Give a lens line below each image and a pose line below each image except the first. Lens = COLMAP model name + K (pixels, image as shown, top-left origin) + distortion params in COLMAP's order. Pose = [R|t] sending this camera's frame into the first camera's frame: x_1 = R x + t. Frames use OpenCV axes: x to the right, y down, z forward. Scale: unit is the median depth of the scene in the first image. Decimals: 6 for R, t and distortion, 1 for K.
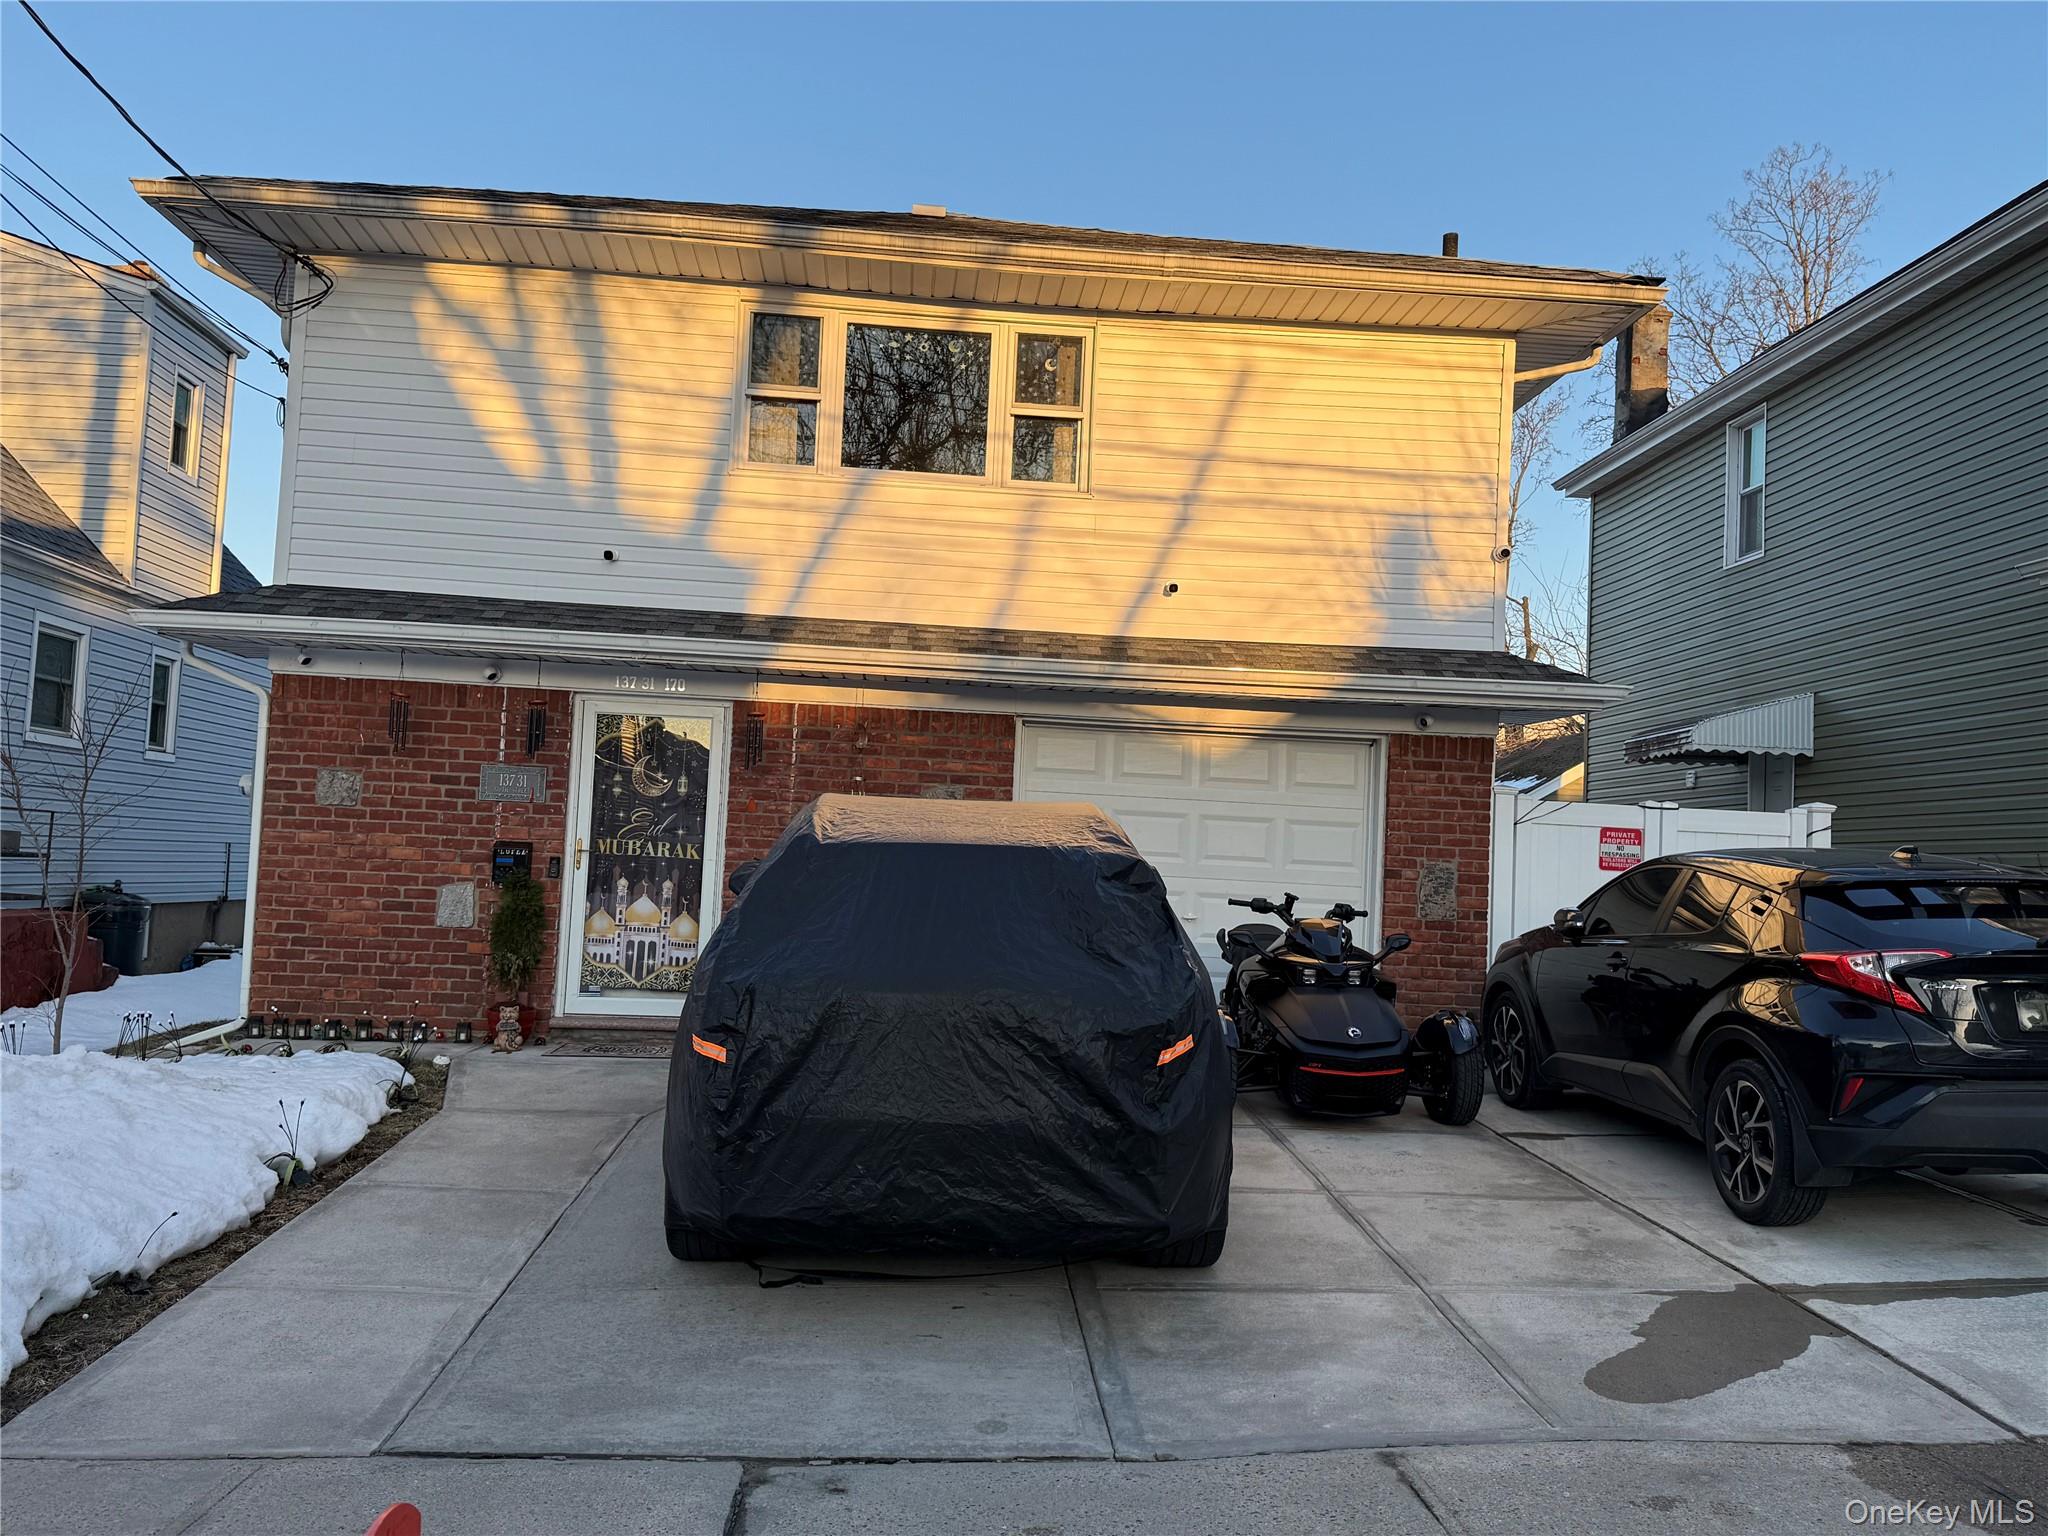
lens RADIAL K [[1663.1, 0, 1049.9], [0, 1663.1, 774.9], [0, 0, 1]] dist [0.232209, -0.504783]
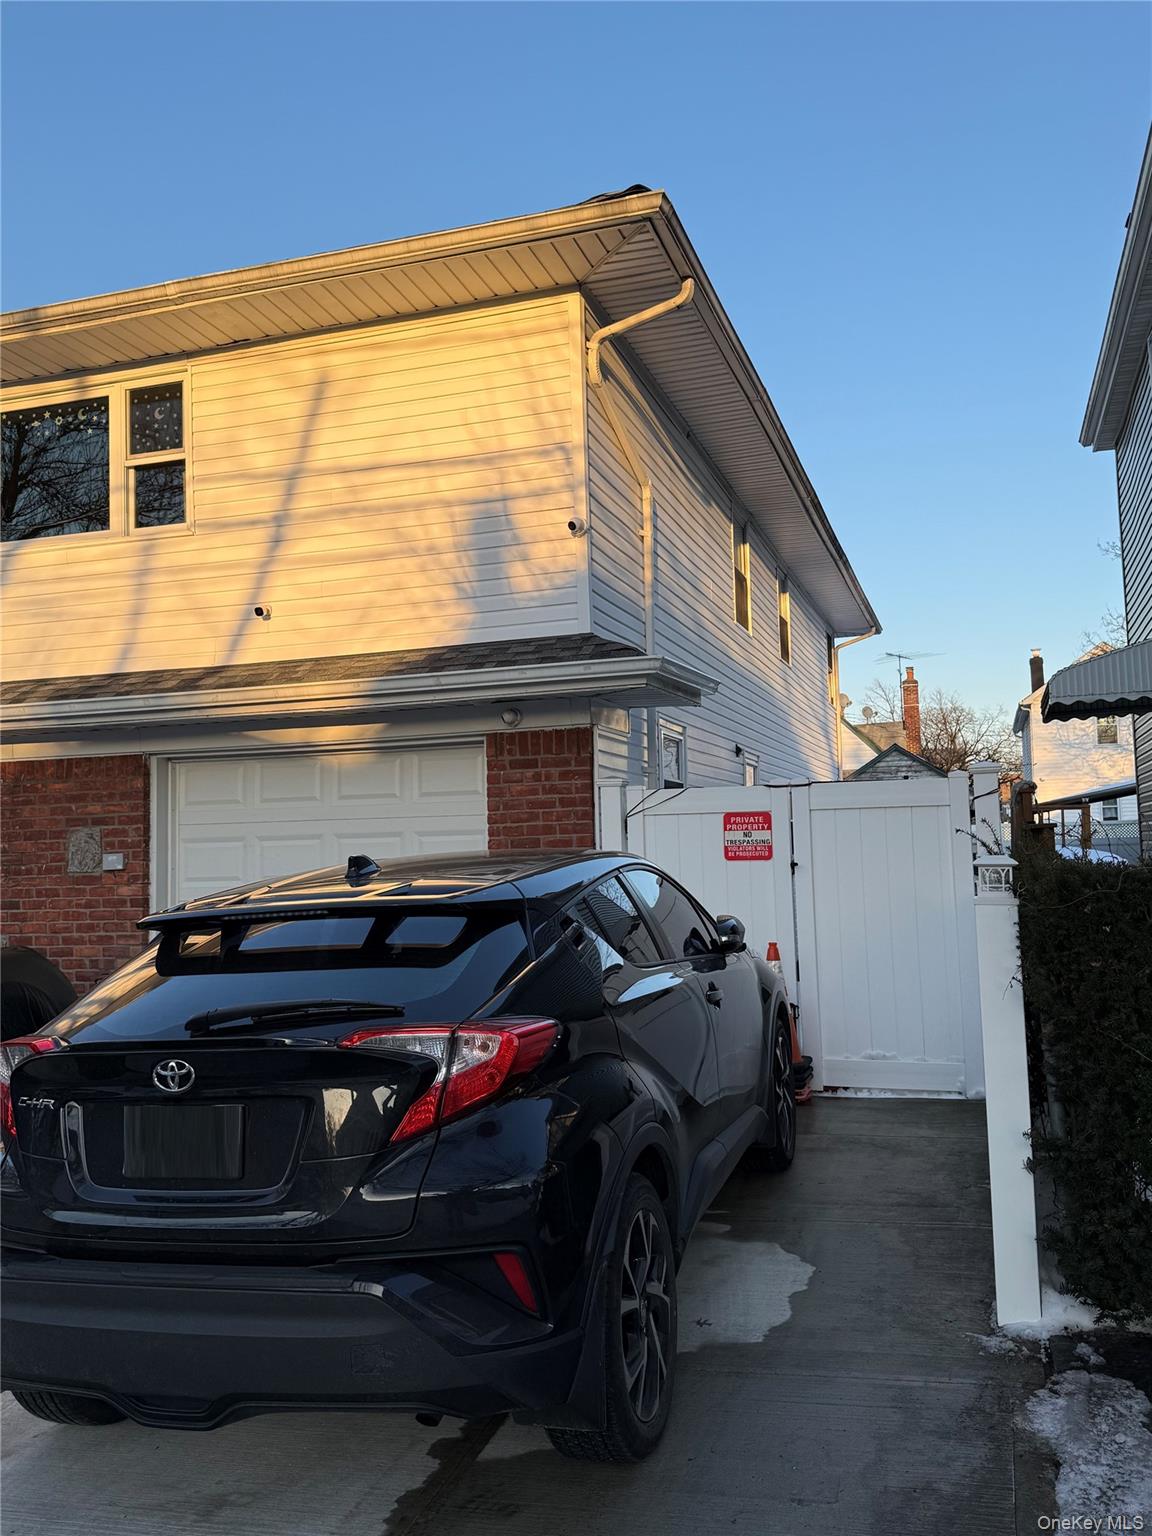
lens RADIAL K [[1256.0, 0, 580.5], [0, 1256.0, 765.6], [0, 0, 1]] dist [0.223983, -0.514247]
pose [[0.923715, -0.095975, -0.370862, 0.520905], [0.091856, 0.995356, -0.028798, 0.018770], [0.371904, -0.007465, 0.928241, 0.368054]]
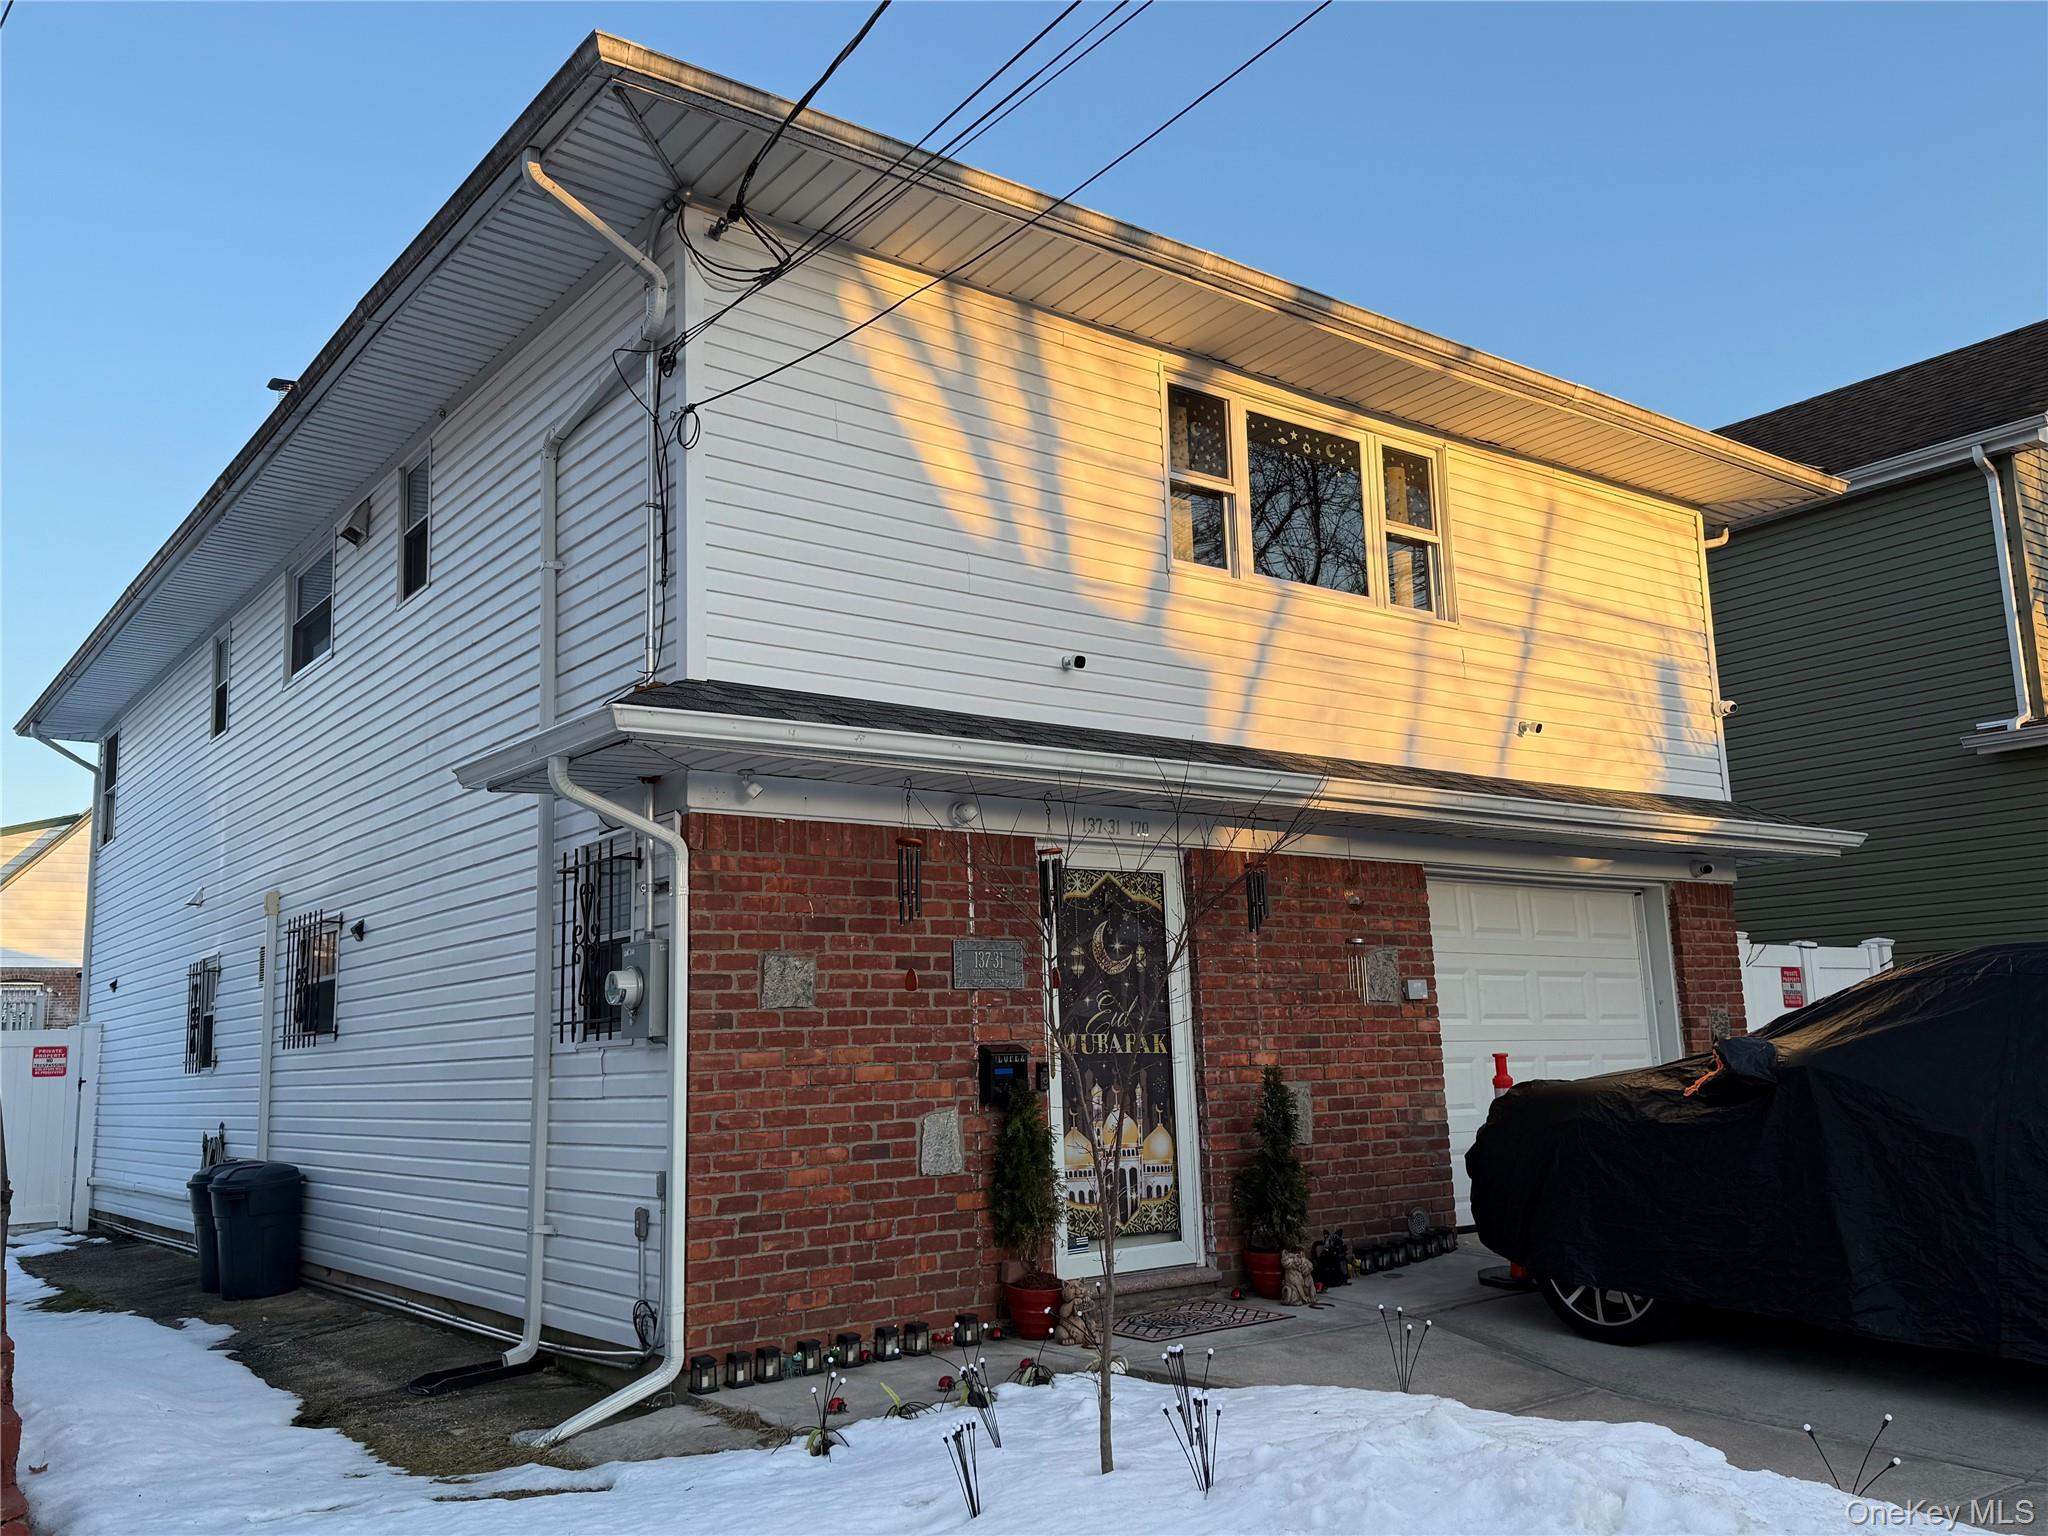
lens RADIAL K [[1663.1, 0, 1049.9], [0, 1663.1, 774.9], [0, 0, 1]] dist [0.232209, -0.504783]
pose [[0.828827, 0.020067, 0.559145, -0.683469], [0.038359, 0.994967, -0.092568, -0.008247], [-0.558188, 0.098171, 0.823886, 0.374331]]
